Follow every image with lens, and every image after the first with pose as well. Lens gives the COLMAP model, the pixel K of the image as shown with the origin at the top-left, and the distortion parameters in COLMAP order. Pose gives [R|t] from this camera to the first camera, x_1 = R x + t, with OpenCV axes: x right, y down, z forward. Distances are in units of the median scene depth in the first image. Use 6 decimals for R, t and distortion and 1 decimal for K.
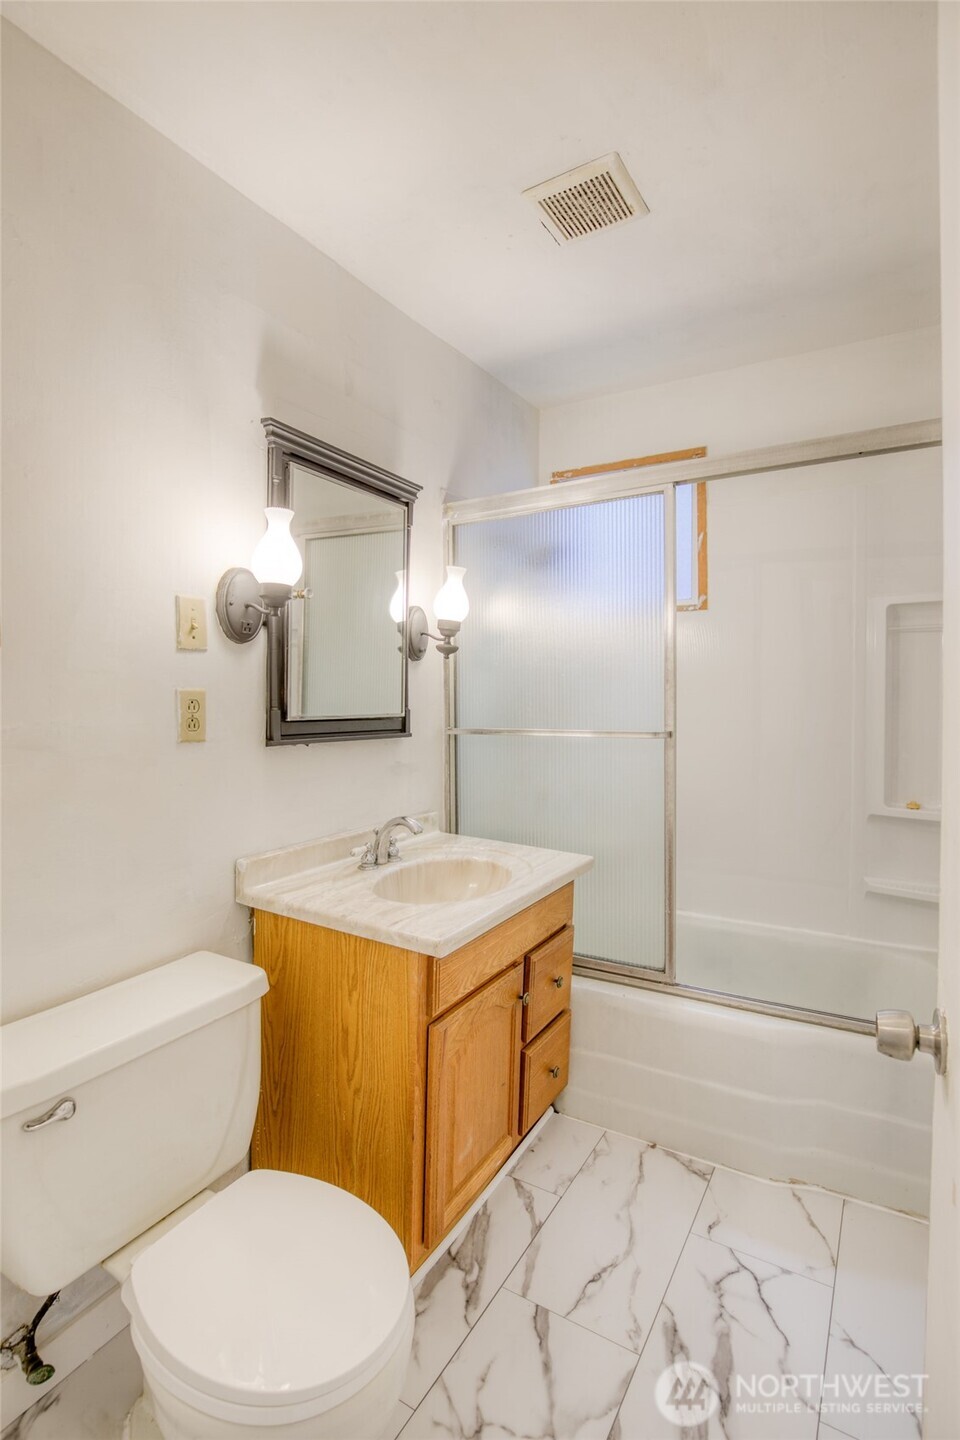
lens RADIAL K [[684.6, 0, 480.0], [0, 684.6, 720.0], [0, 0, 1]] dist [-0.037006, 0.009689]
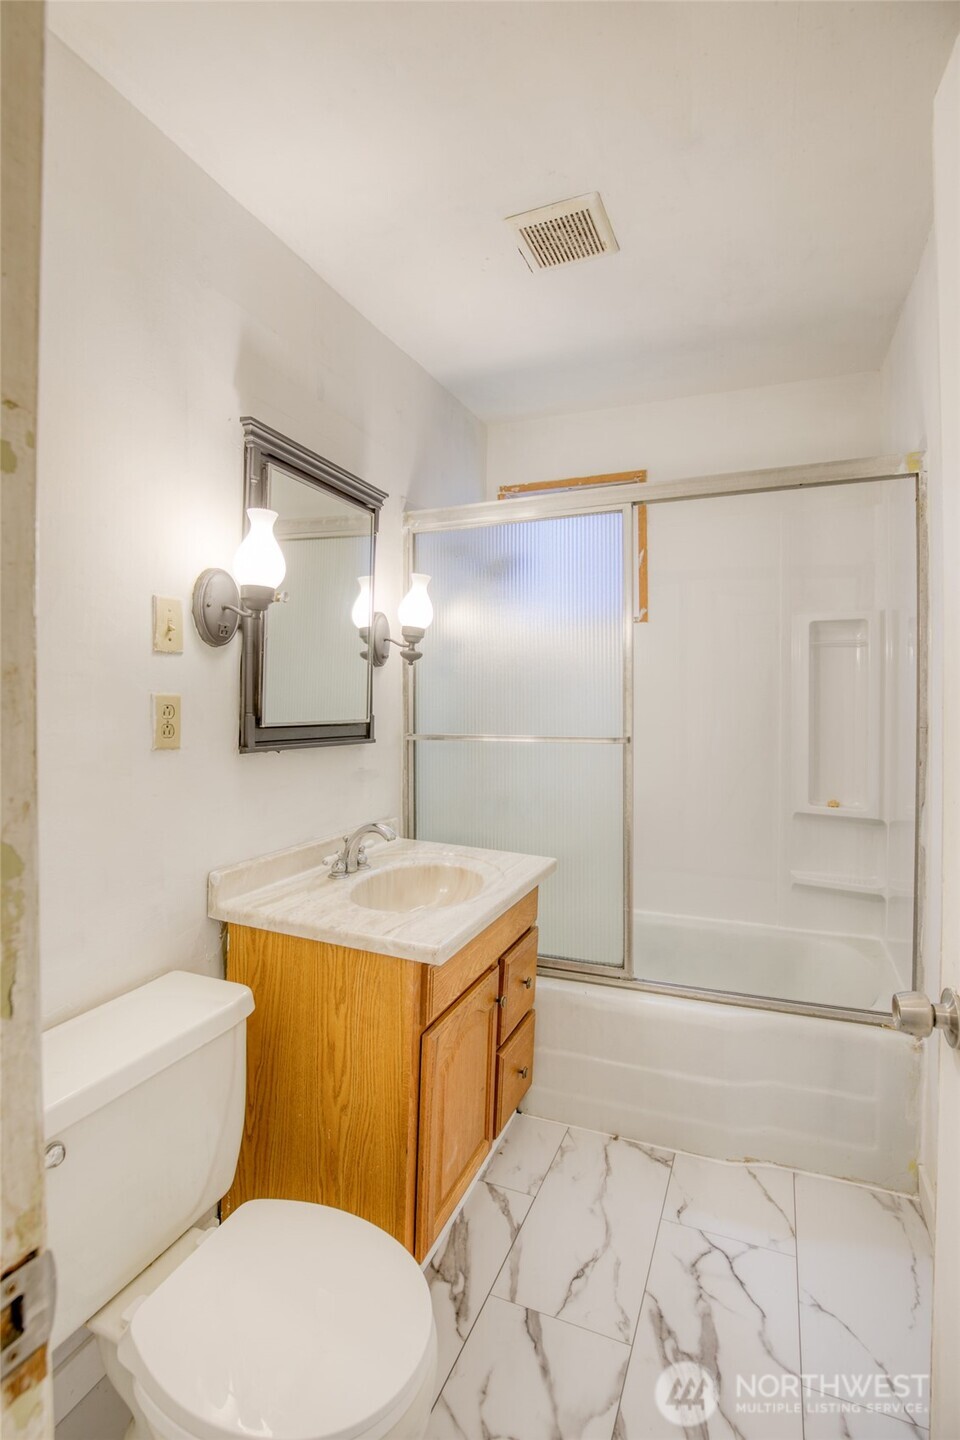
lens RADIAL K [[671.1, 0, 483.4], [0, 671.1, 707.4], [0, 0, 1]] dist [-0.037547, 0.009462]
pose [[0.988892, 0.004745, 0.148558, -0.113345], [-0.000940, 0.999670, -0.025677, -0.002607], [-0.148631, 0.025252, 0.988570, 0.013123]]
